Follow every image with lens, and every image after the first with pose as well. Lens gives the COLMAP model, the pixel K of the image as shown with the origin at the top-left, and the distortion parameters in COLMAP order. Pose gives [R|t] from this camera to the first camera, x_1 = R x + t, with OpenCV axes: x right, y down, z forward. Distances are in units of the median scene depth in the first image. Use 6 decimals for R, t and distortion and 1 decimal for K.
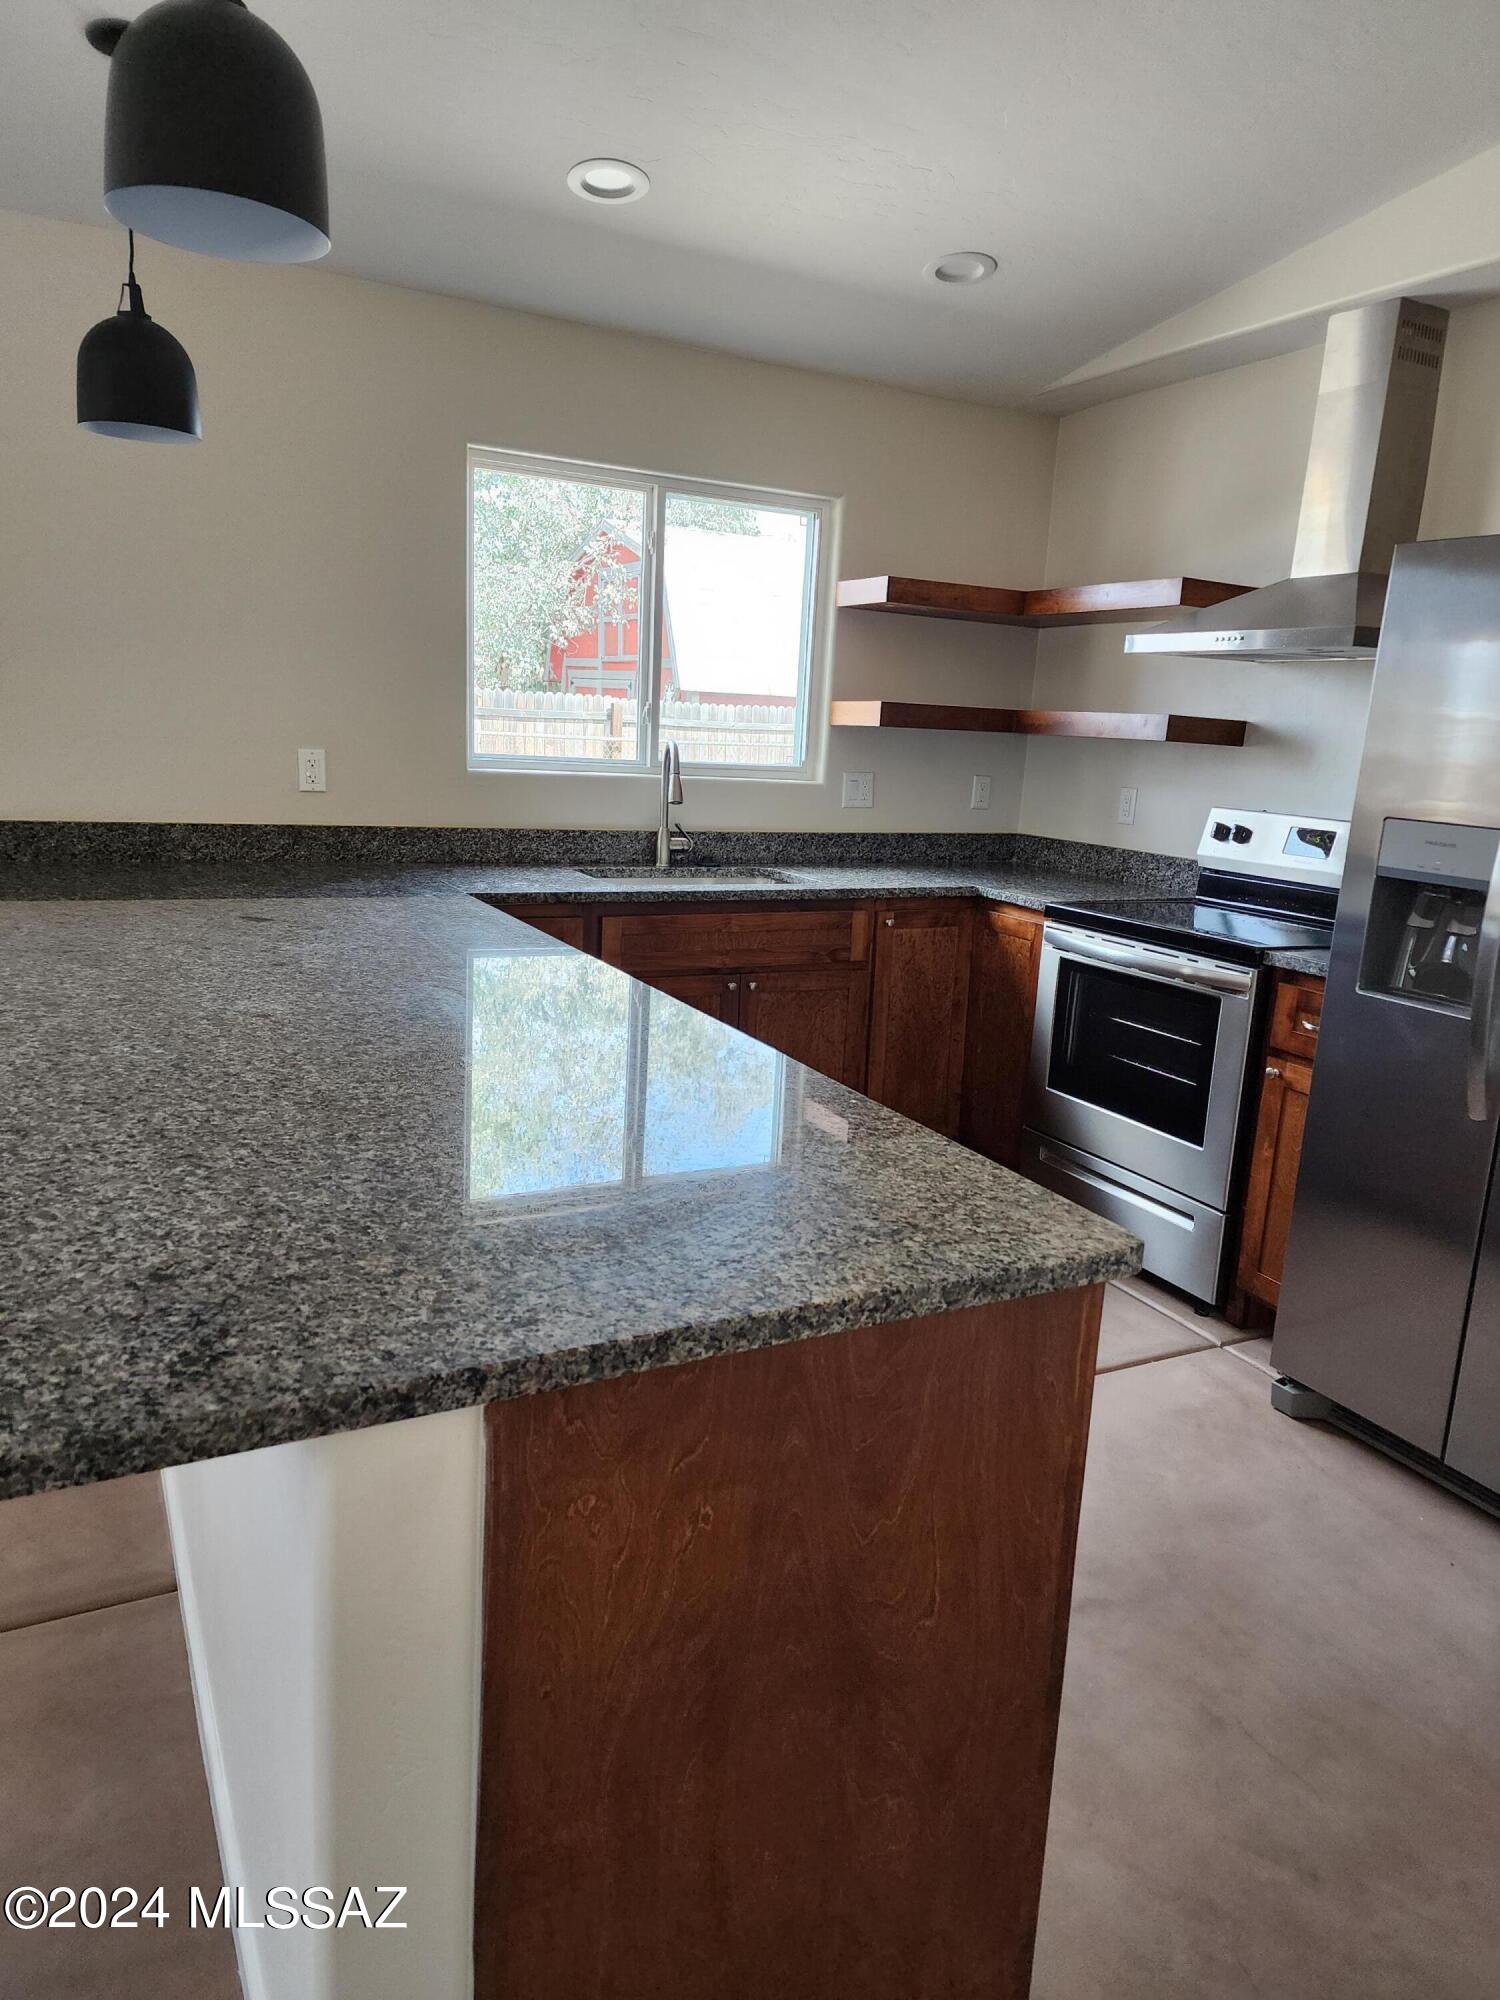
lens RADIAL K [[1319.6, 0, 785.0], [0, 1319.6, 1005.9], [0, 0, 1]] dist [0.081006, -0.069826]
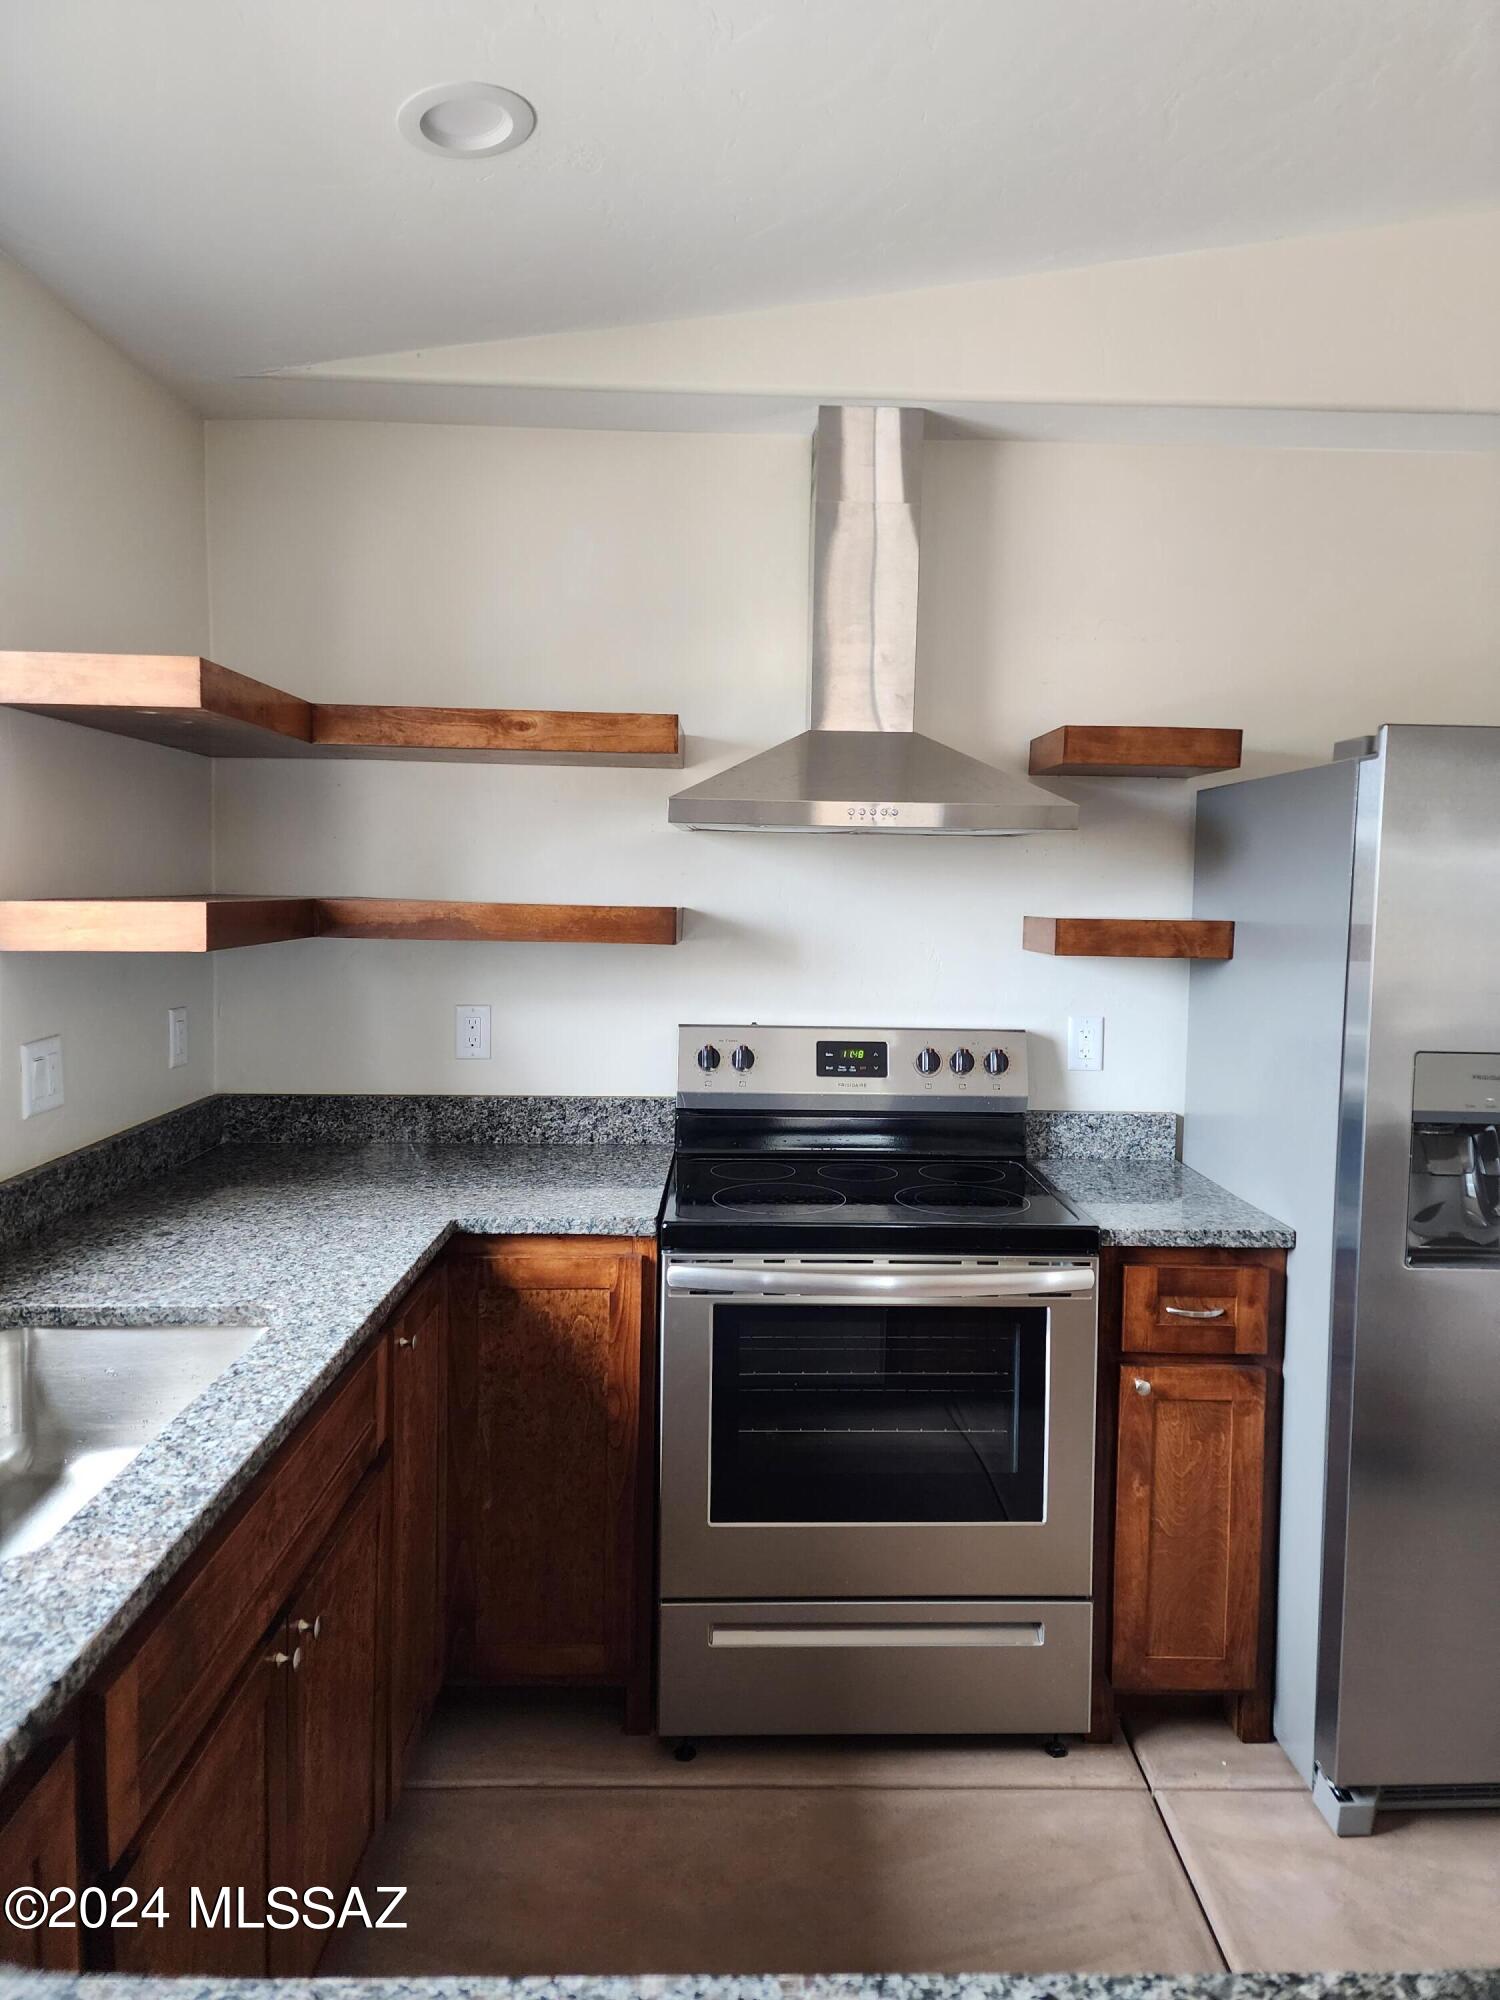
lens RADIAL K [[1319.6, 0, 773.9], [0, 1319.6, 975.0], [0, 0, 1]] dist [0.081006, -0.069826]
pose [[0.452751, -0.108781, 0.884977, -0.322994], [0.194106, 0.980750, 0.021249, -0.204503], [-0.870253, 0.162158, 0.465150, 0.696224]]
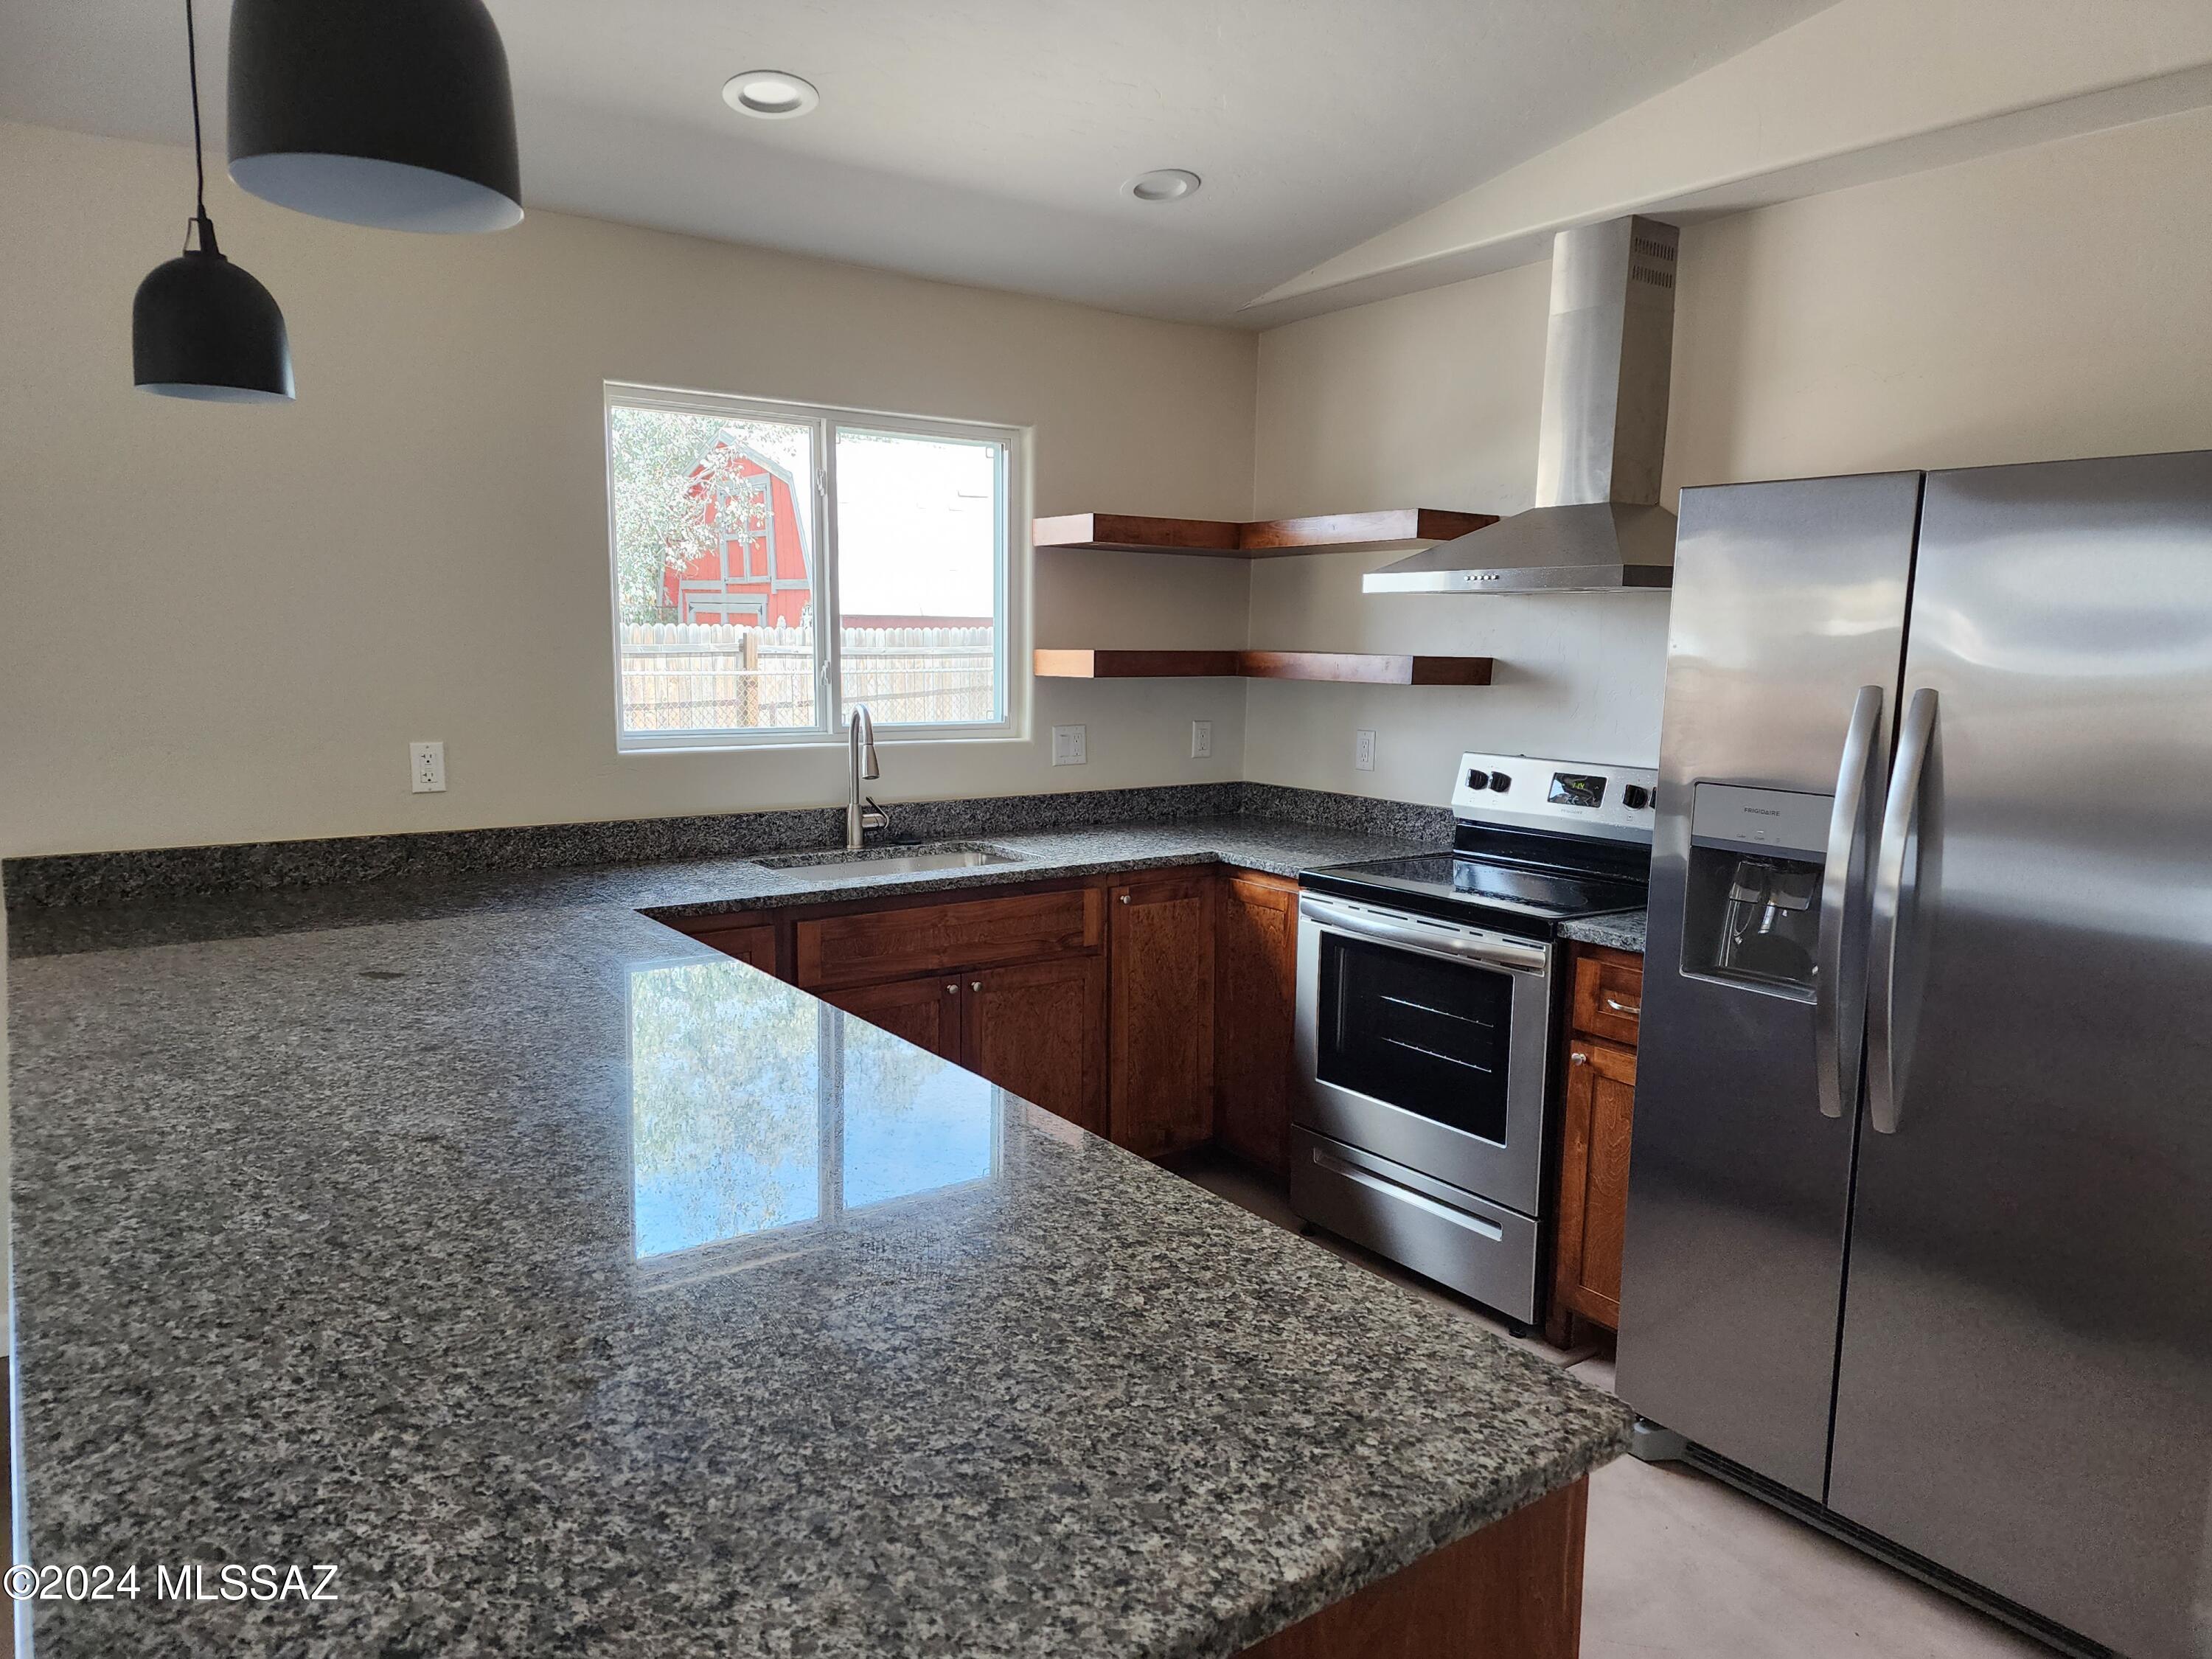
lens RADIAL K [[1459.4, 0, 1112.8], [0, 1459.4, 846.2], [0, 0, 1]] dist [0.081006, -0.069826]
pose [[0.990859, -0.058079, 0.121758, -0.049247], [0.065517, 0.996165, -0.057995, -0.048223], [-0.117922, 0.065442, 0.990864, 0.042706]]
